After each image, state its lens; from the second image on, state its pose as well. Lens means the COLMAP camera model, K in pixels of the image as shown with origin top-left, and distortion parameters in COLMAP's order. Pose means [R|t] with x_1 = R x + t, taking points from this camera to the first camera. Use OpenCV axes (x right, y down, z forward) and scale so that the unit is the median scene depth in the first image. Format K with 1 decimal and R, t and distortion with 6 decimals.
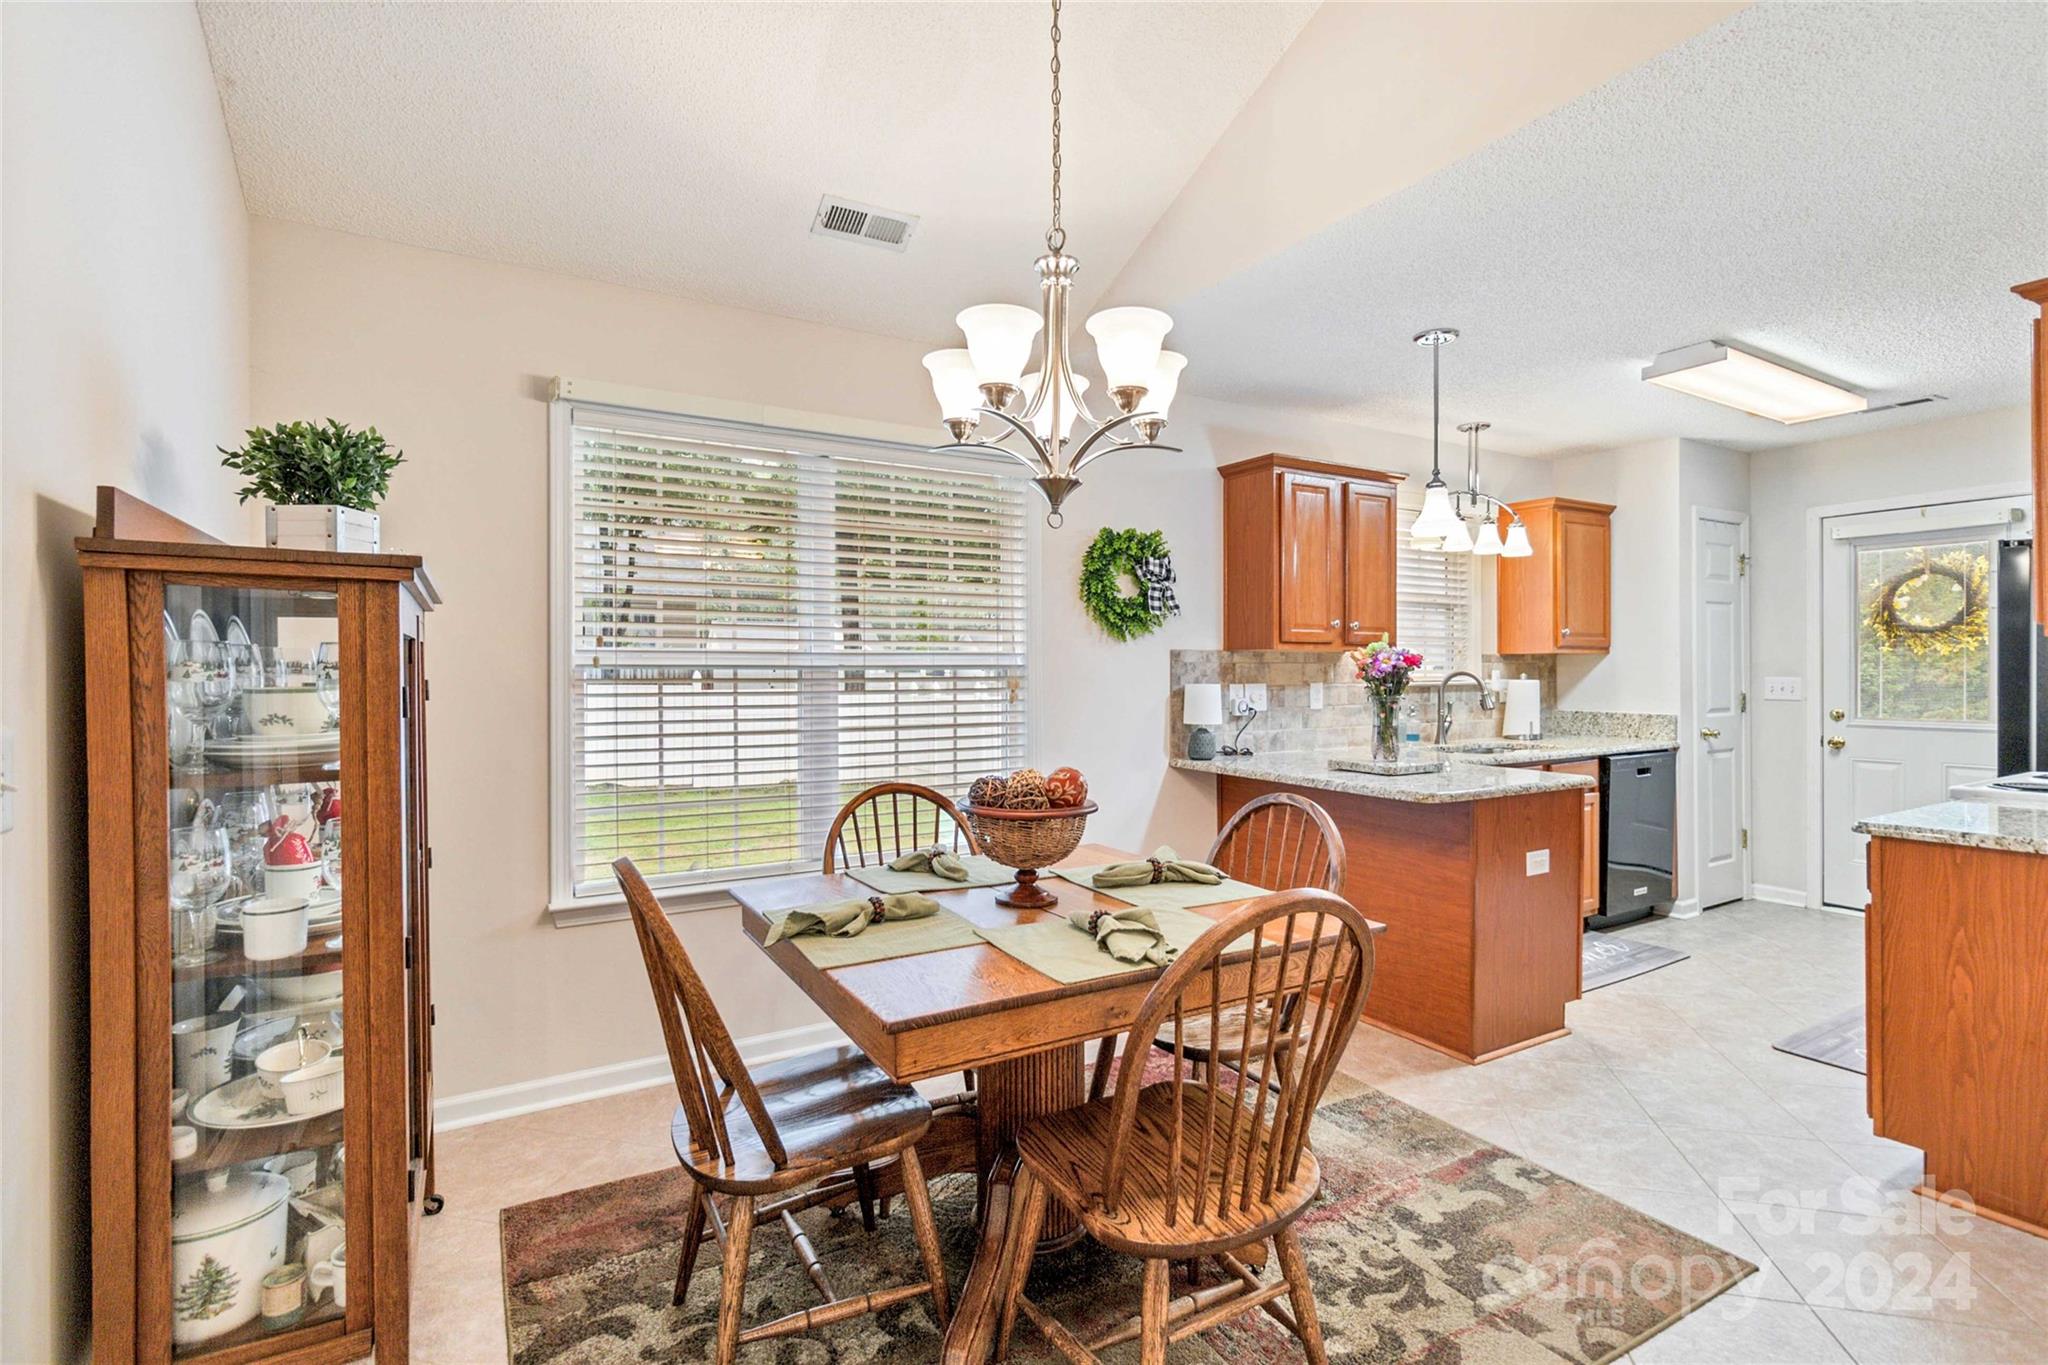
lens RADIAL K [[953.5, 0, 1024.1], [0, 953.5, 674.5], [0, 0, 1]] dist [0.000374, 0.000137]
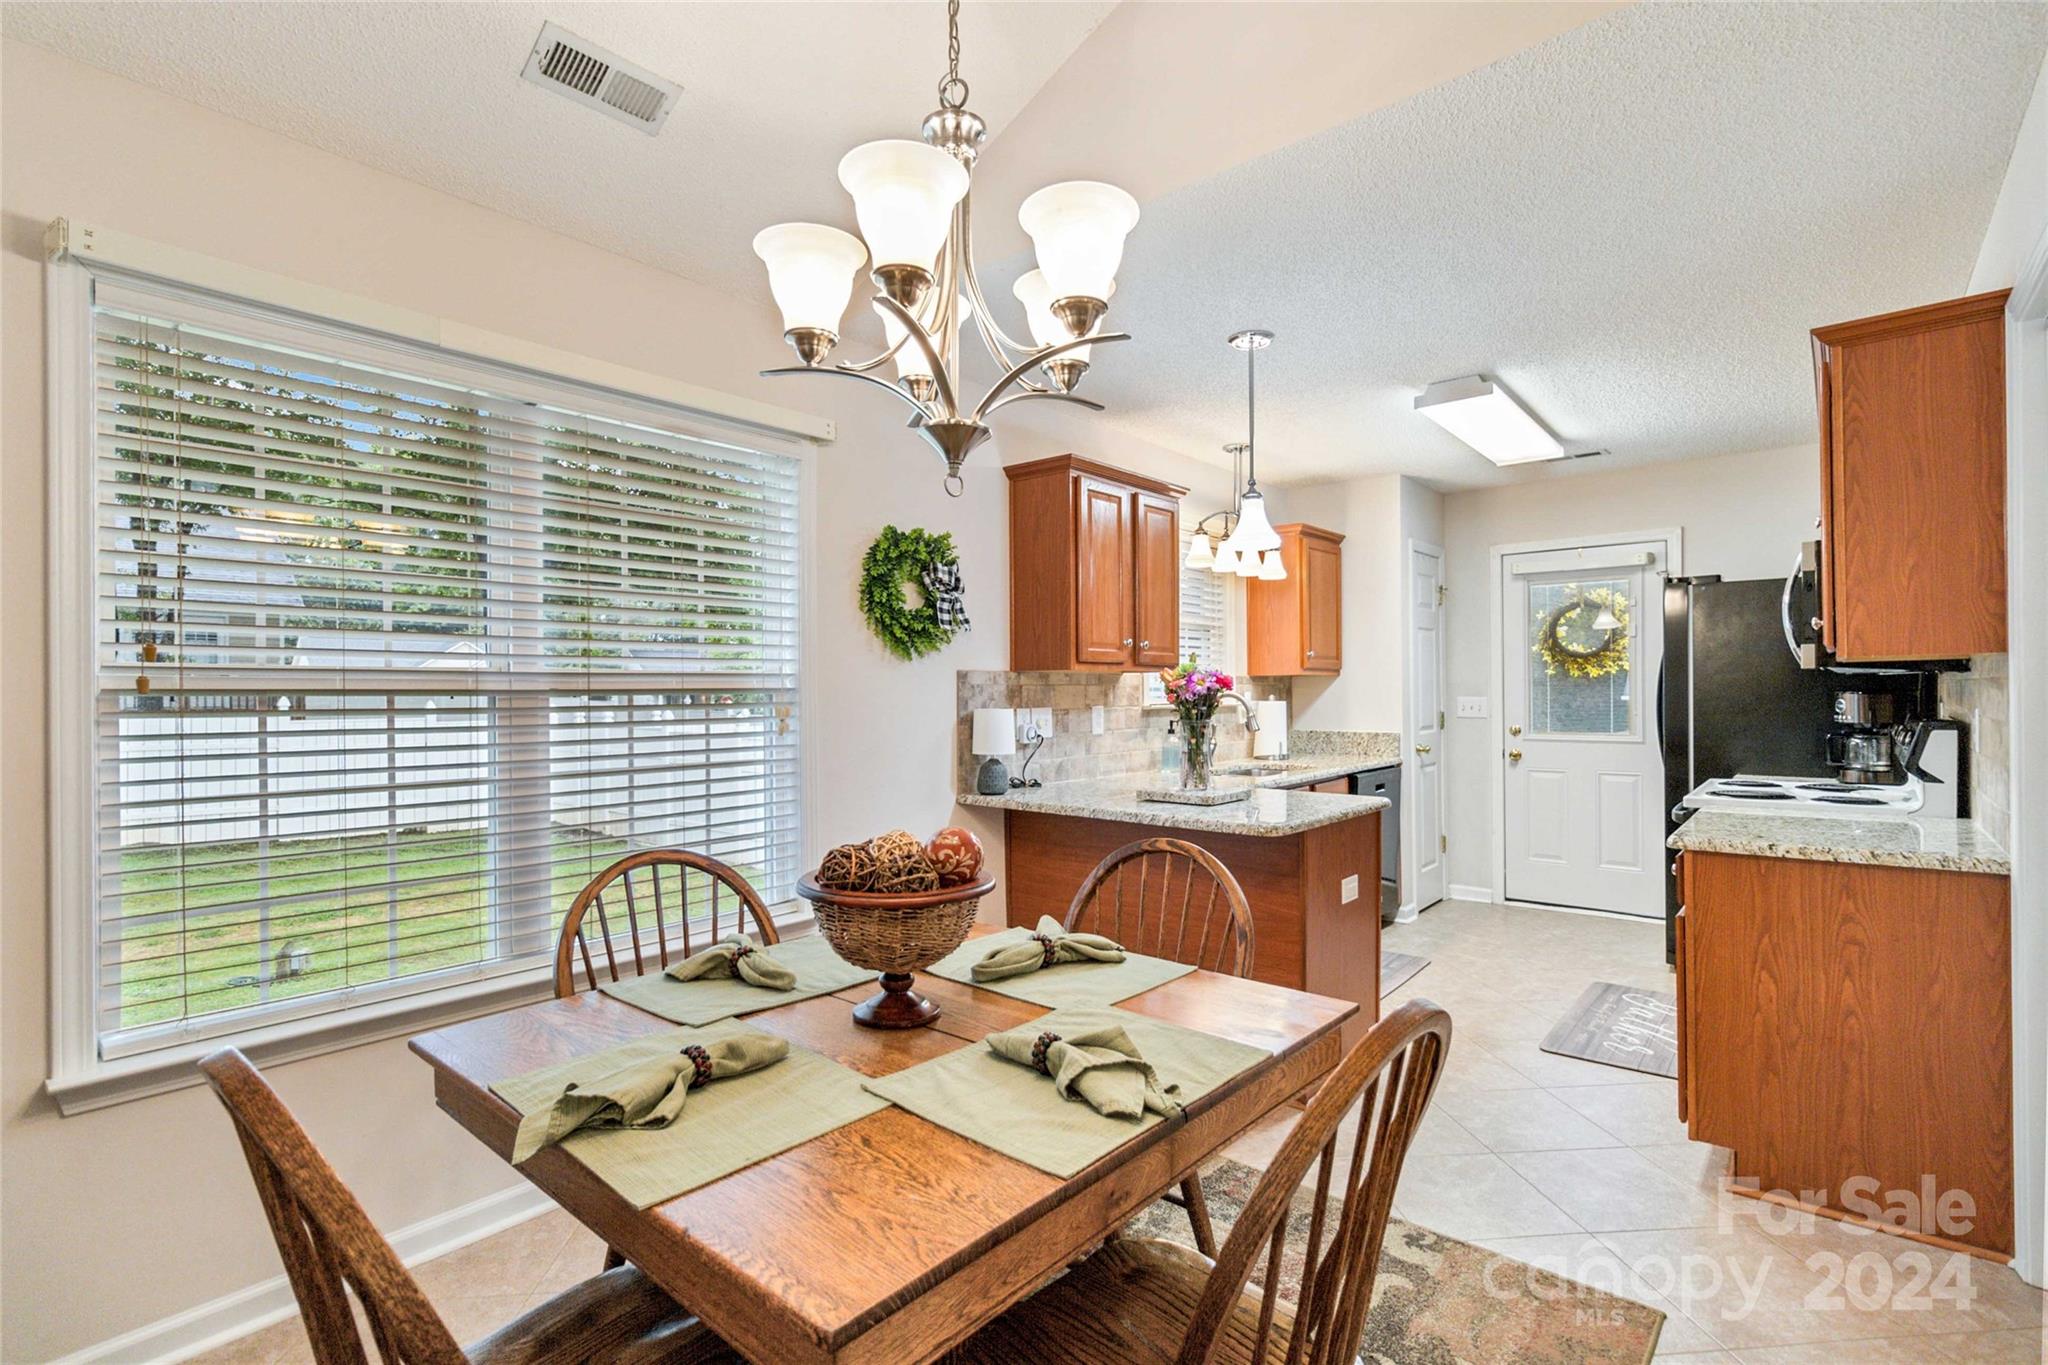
lens RADIAL K [[953.5, 0, 1025.3], [0, 953.5, 692.7], [0, 0, 1]] dist [0.000374, 0.000137]
pose [[0.944446, -0.004875, 0.328632, -0.097467], [0.006678, 0.999968, -0.004358, -0.001662], [-0.328600, 0.006310, 0.944448, 0.197344]]
